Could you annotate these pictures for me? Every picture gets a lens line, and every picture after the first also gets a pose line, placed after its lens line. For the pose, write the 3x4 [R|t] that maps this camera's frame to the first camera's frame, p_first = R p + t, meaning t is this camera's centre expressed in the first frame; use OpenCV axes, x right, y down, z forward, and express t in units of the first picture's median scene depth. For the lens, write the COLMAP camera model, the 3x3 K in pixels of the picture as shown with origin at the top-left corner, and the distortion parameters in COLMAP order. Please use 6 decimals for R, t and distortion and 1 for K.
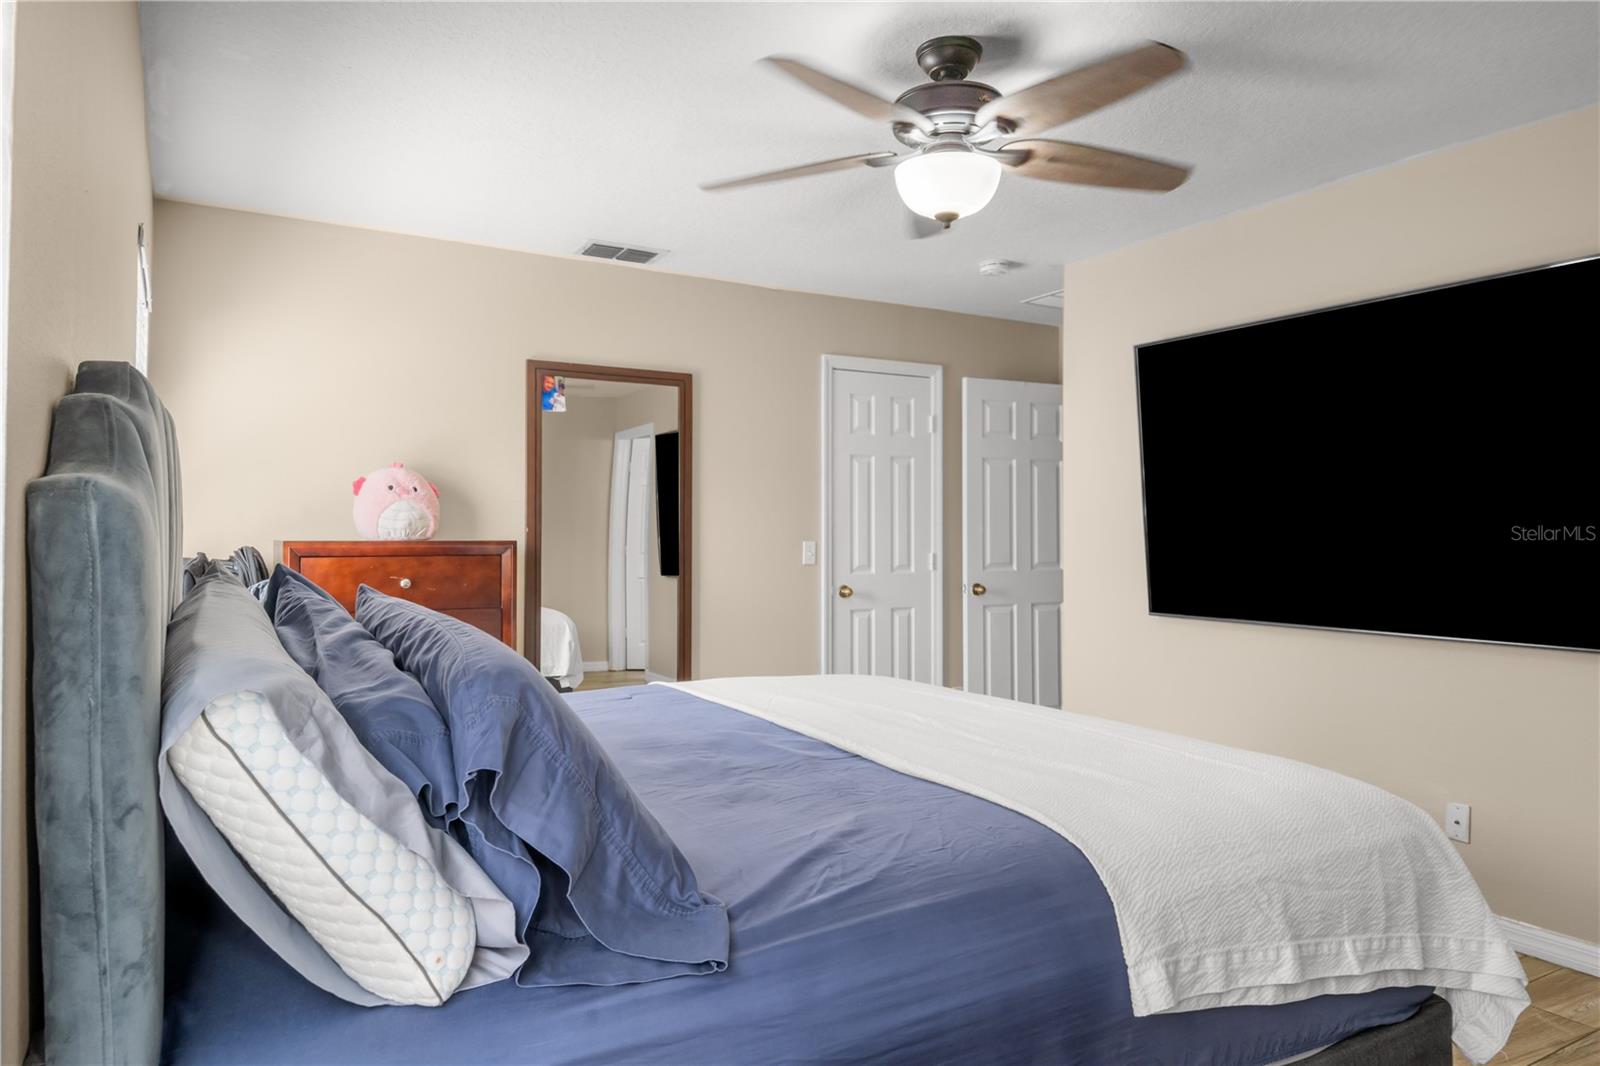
lens RADIAL K [[1022.2, 0, 798.1], [0, 1022.2, 534.0], [0, 0, 1]] dist [0.016723, -0.011204]
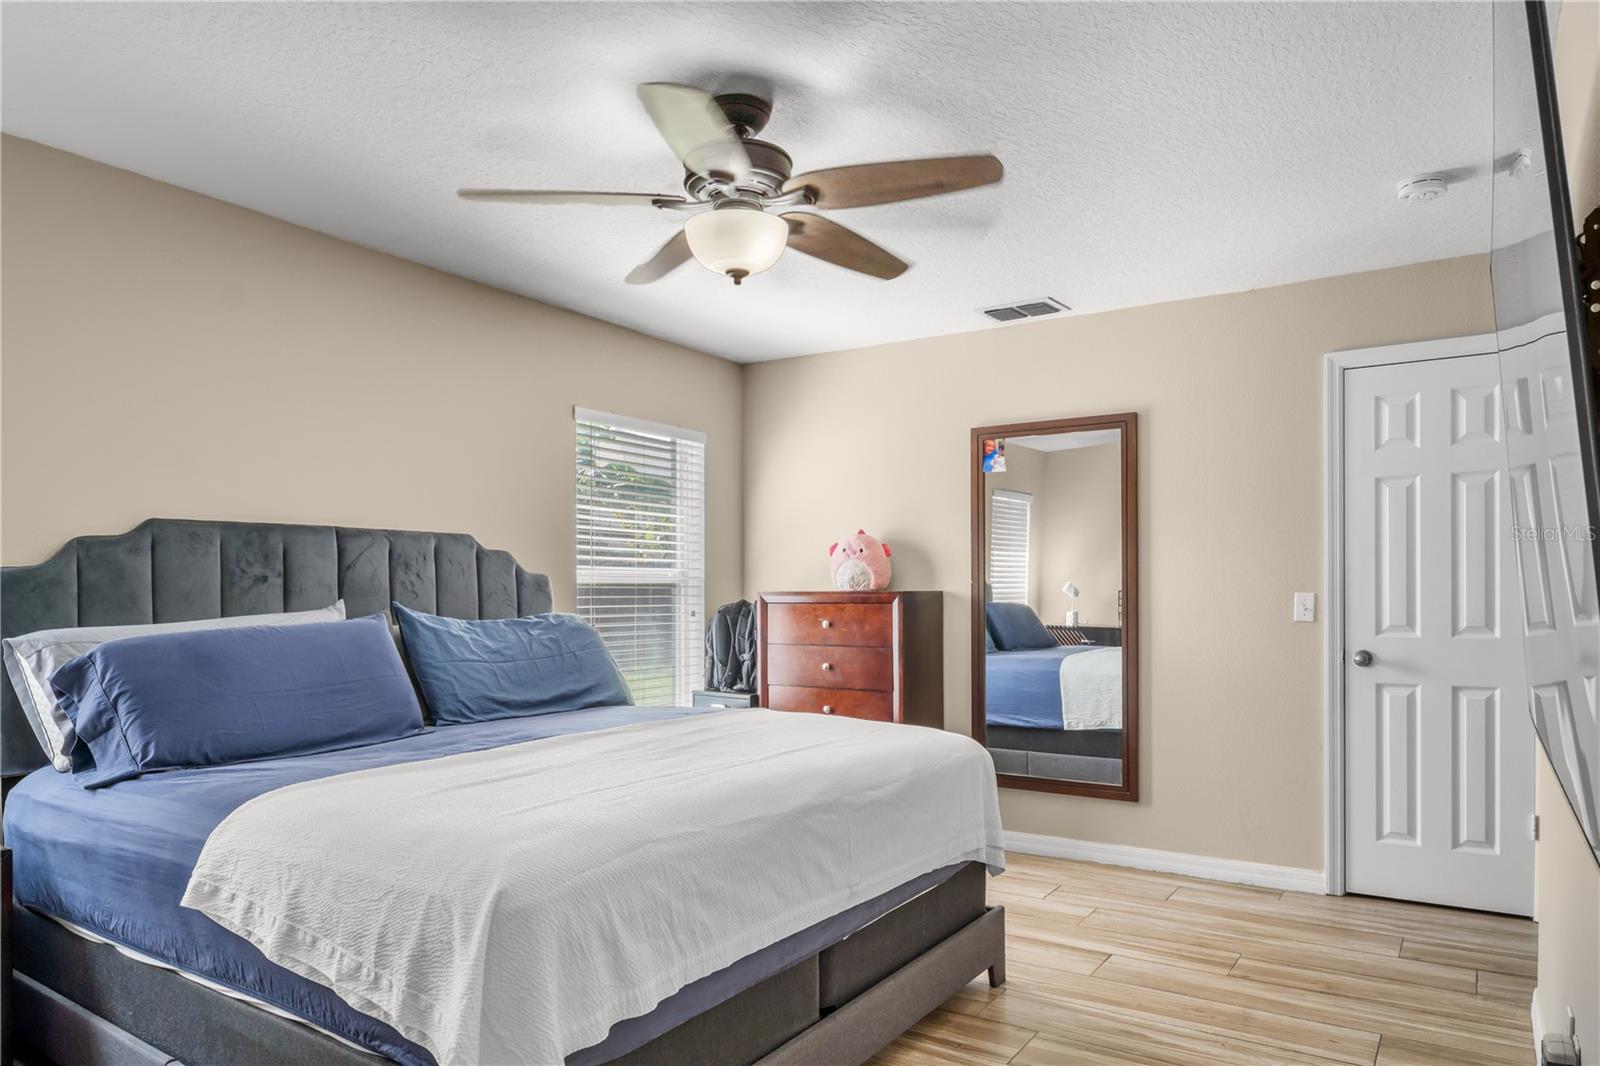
lens RADIAL K [[1022.2, 0, 847.5], [0, 1022.2, 610.5], [0, 0, 1]] dist [0.016723, -0.011204]
pose [[0.464812, 0.016414, -0.885257, 0.647639], [0.004577, 0.999770, 0.020940, 0.003234], [0.885397, -0.013785, 0.464631, 0.358435]]
